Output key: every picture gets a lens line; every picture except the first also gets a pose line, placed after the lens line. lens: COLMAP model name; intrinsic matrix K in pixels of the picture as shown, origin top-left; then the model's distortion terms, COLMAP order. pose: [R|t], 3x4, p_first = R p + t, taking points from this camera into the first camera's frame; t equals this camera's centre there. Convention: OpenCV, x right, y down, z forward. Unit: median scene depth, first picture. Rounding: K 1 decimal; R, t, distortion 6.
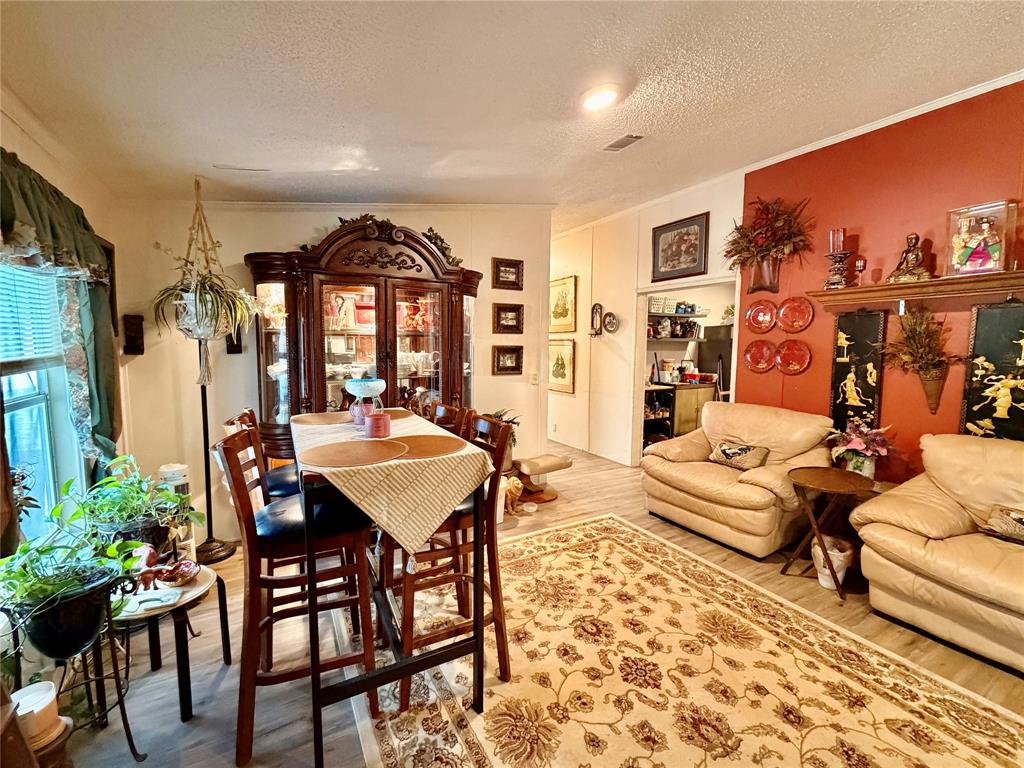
lens RADIAL K [[432.4, 0, 514.3], [0, 432.4, 384.5], [0, 0, 1]] dist [-0.000195, 0.000047]
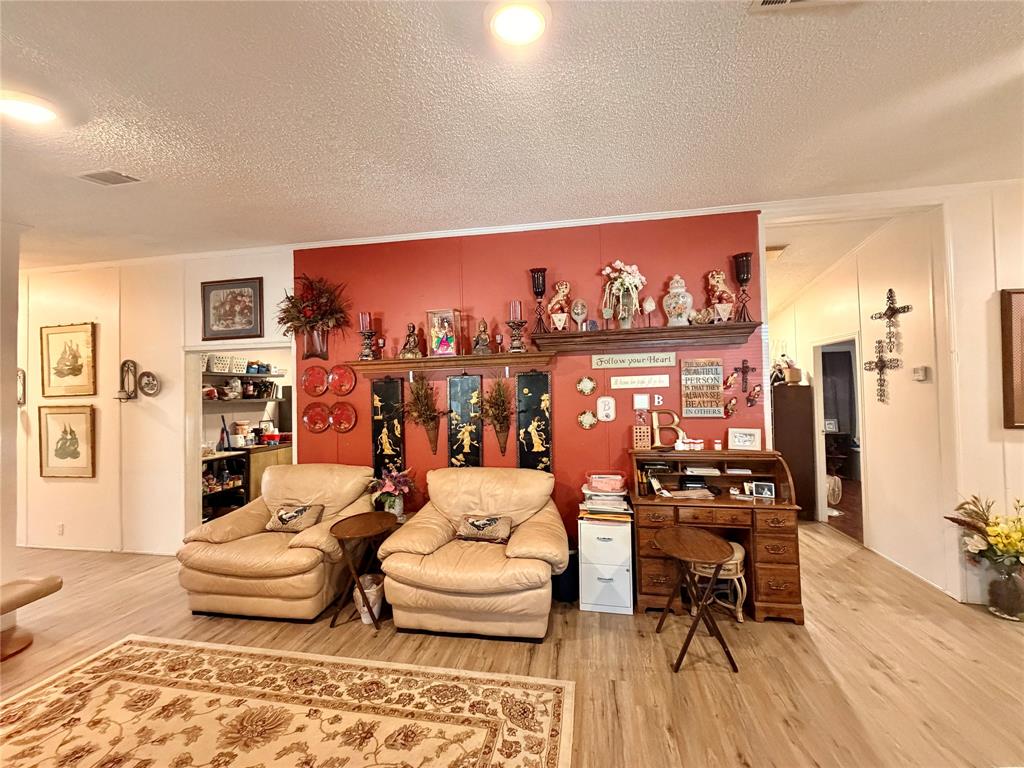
lens RADIAL K [[407.4, 0, 514.6], [0, 407.4, 384.9], [0, 0, 1]] dist [0.000354, 0.000200]
pose [[0.646684, -0.004304, 0.762746, 0.133483], [0.098131, 0.992143, -0.077601, -0.021988], [-0.756420, 0.125033, 0.642025, -0.038860]]
